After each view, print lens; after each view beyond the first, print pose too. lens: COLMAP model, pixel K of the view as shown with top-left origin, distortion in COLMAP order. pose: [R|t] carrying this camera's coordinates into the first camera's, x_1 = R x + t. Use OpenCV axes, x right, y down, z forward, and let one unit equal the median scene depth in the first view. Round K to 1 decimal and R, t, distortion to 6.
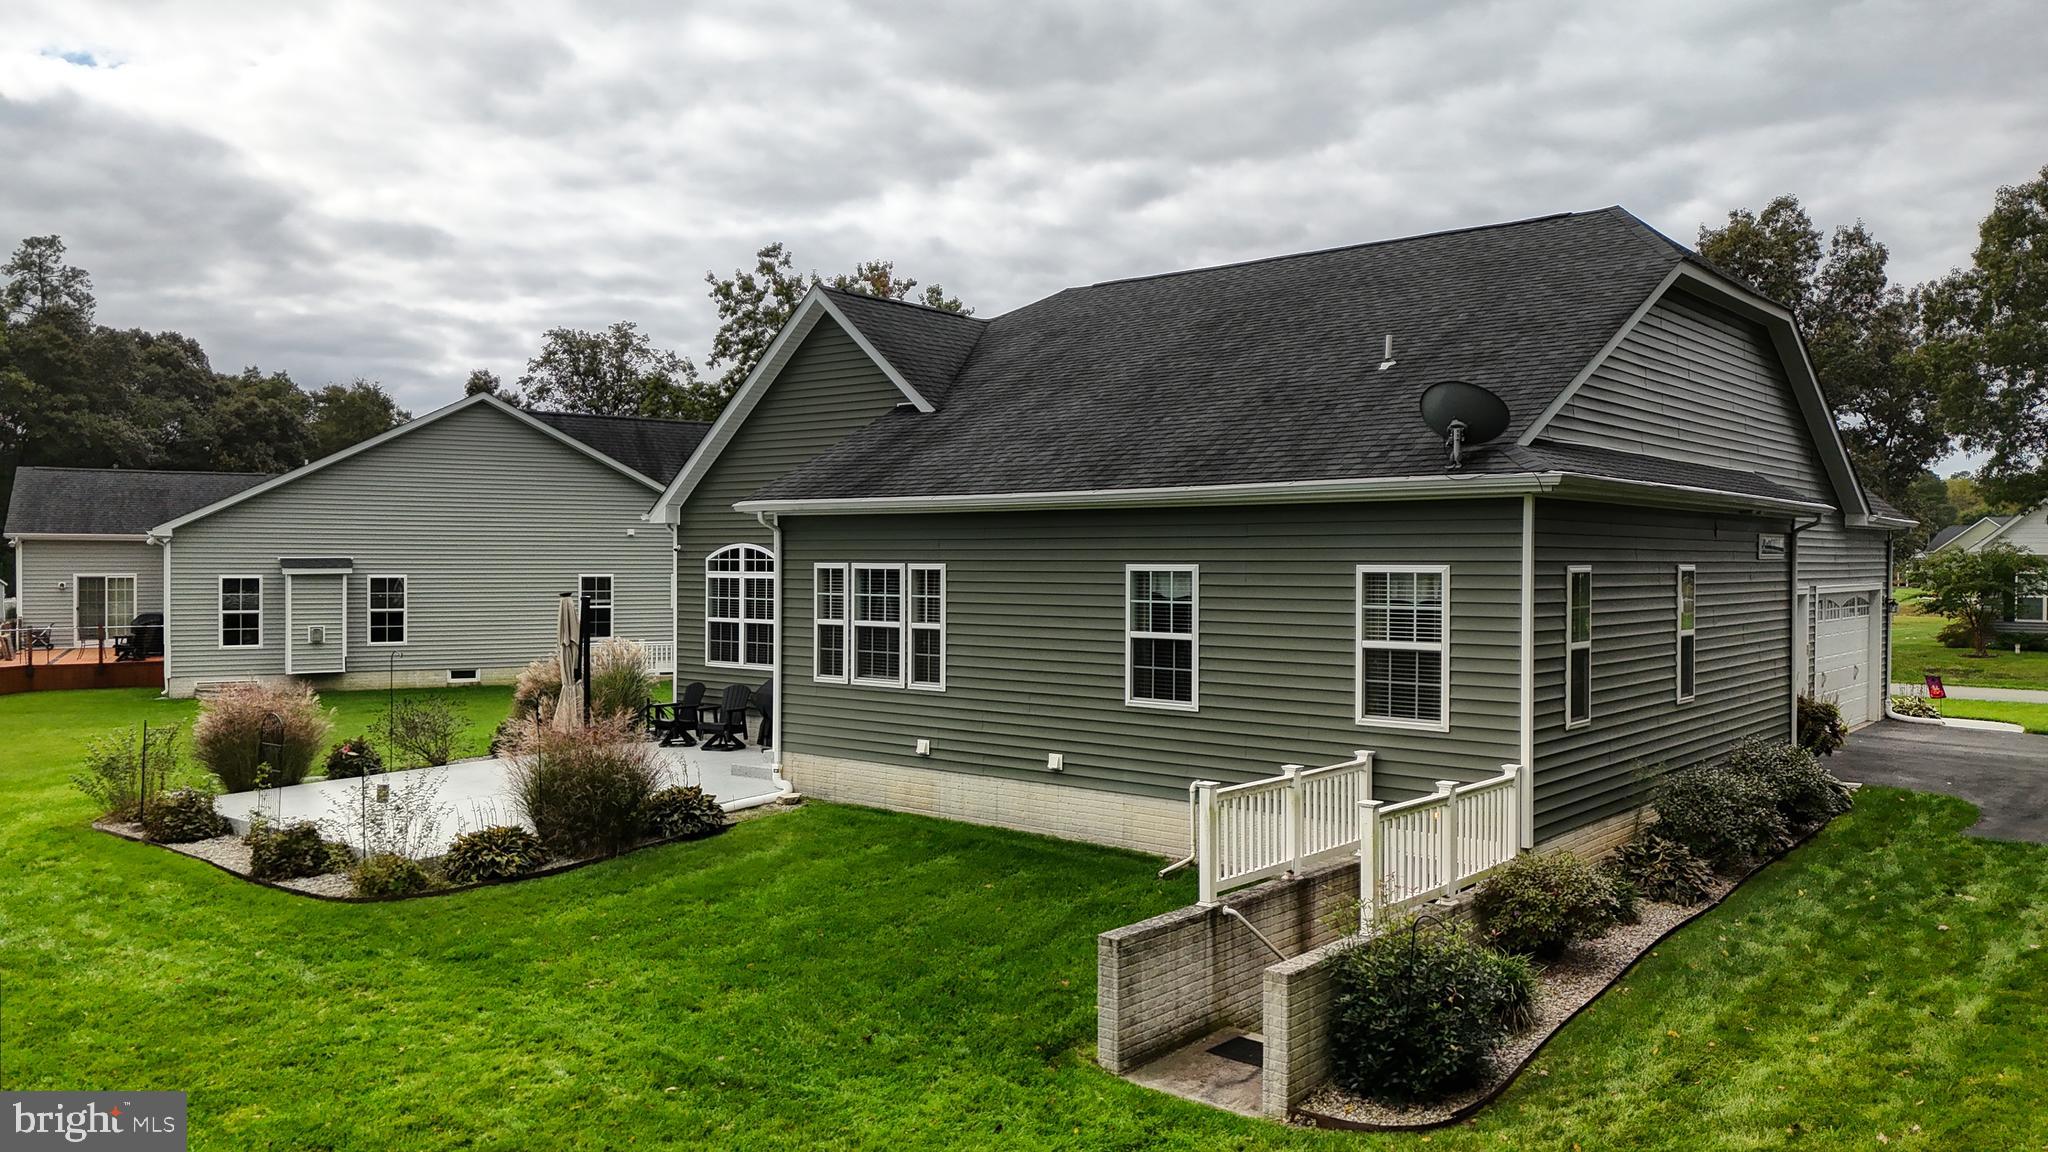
lens RADIAL K [[1494.4, 0, 1028.7], [0, 1494.4, 564.1], [0, 0, 1]] dist [0.068907, -0.045593]
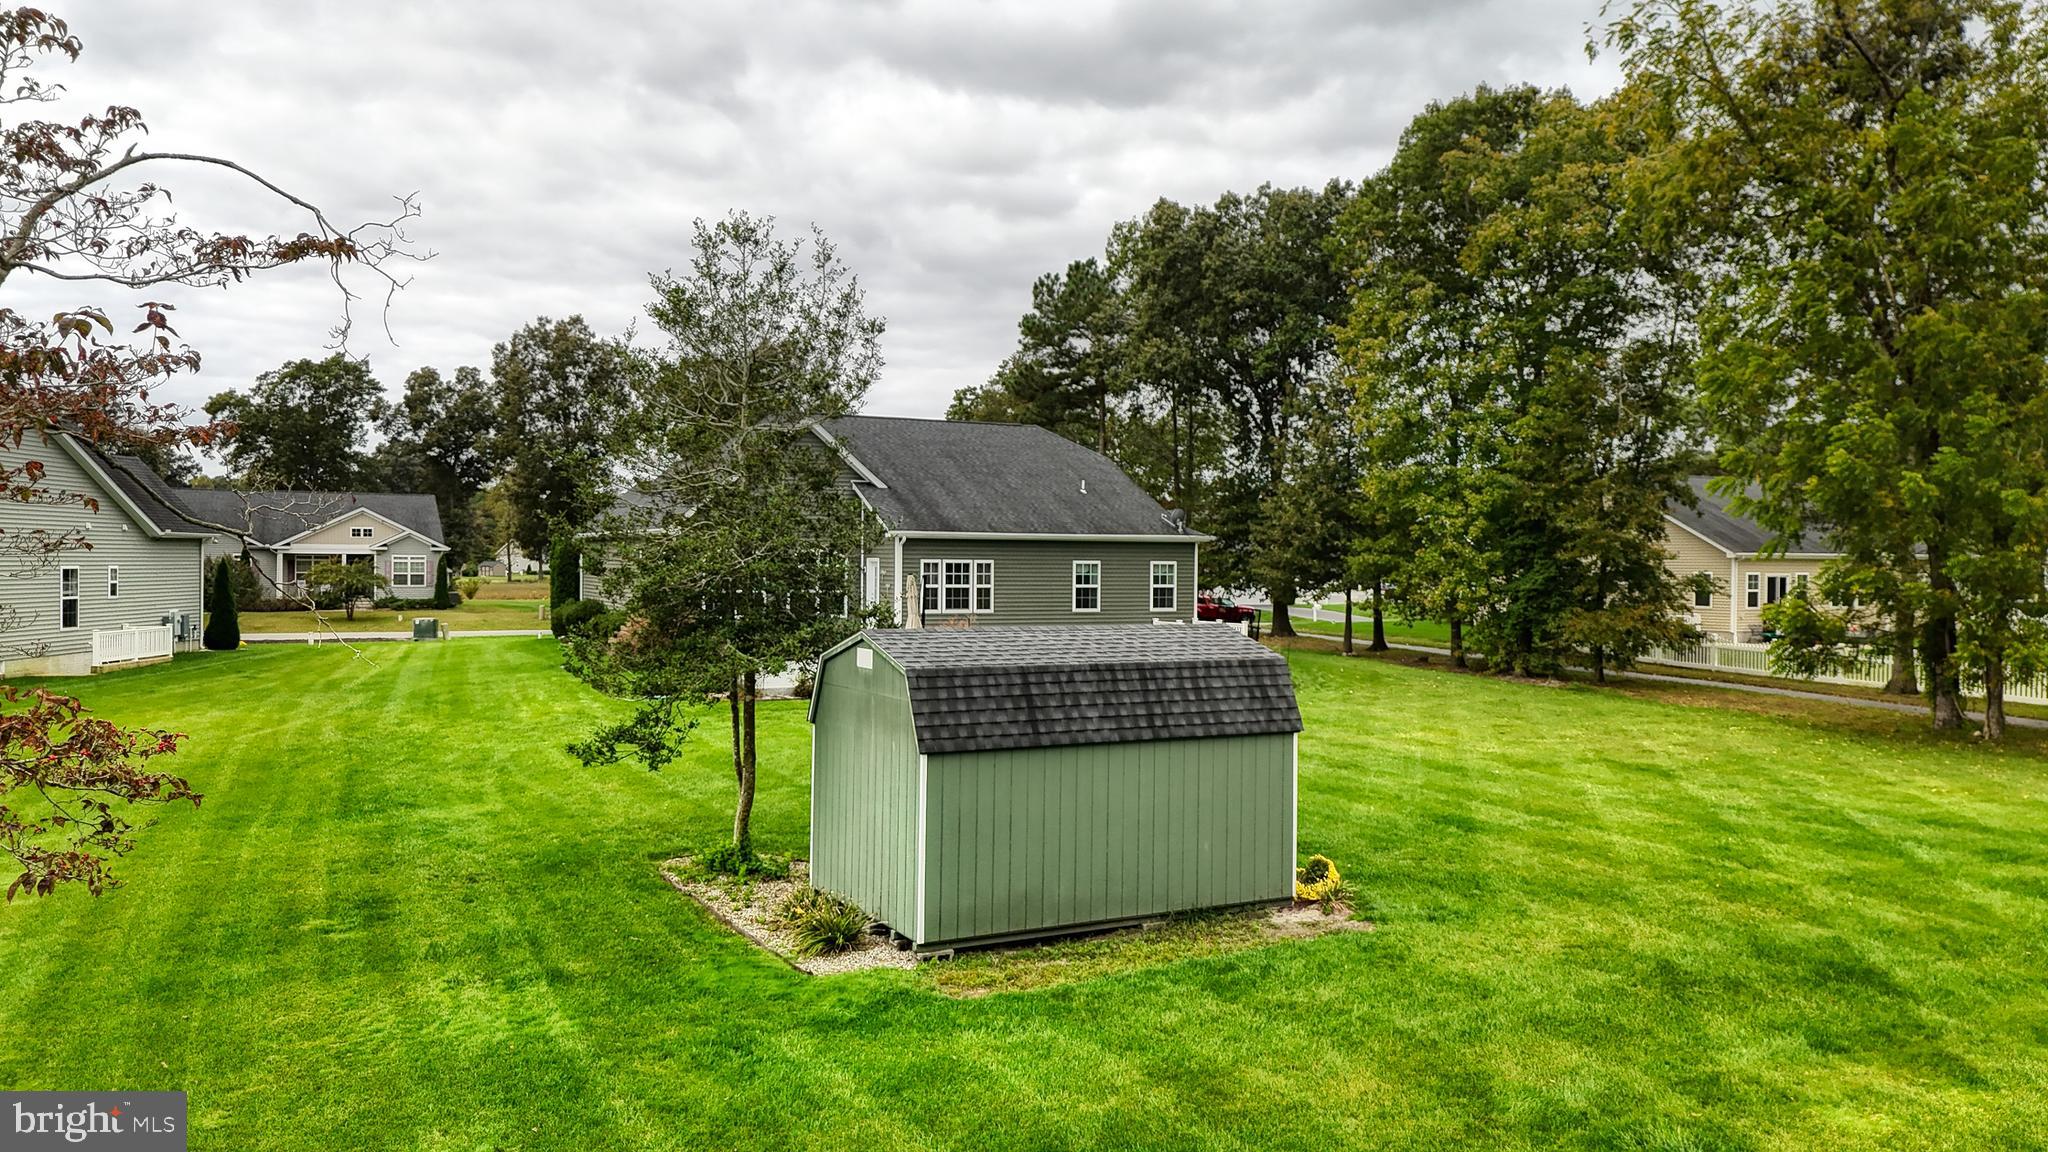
lens RADIAL K [[1494.4, 0, 1033.2], [0, 1494.4, 582.8], [0, 0, 1]] dist [0.068907, -0.045593]
pose [[0.401453, -0.009701, 0.915828, -1.873967], [-0.004723, 0.999909, 0.012662, 0.003965], [-0.915868, -0.009409, 0.401370, -0.038806]]
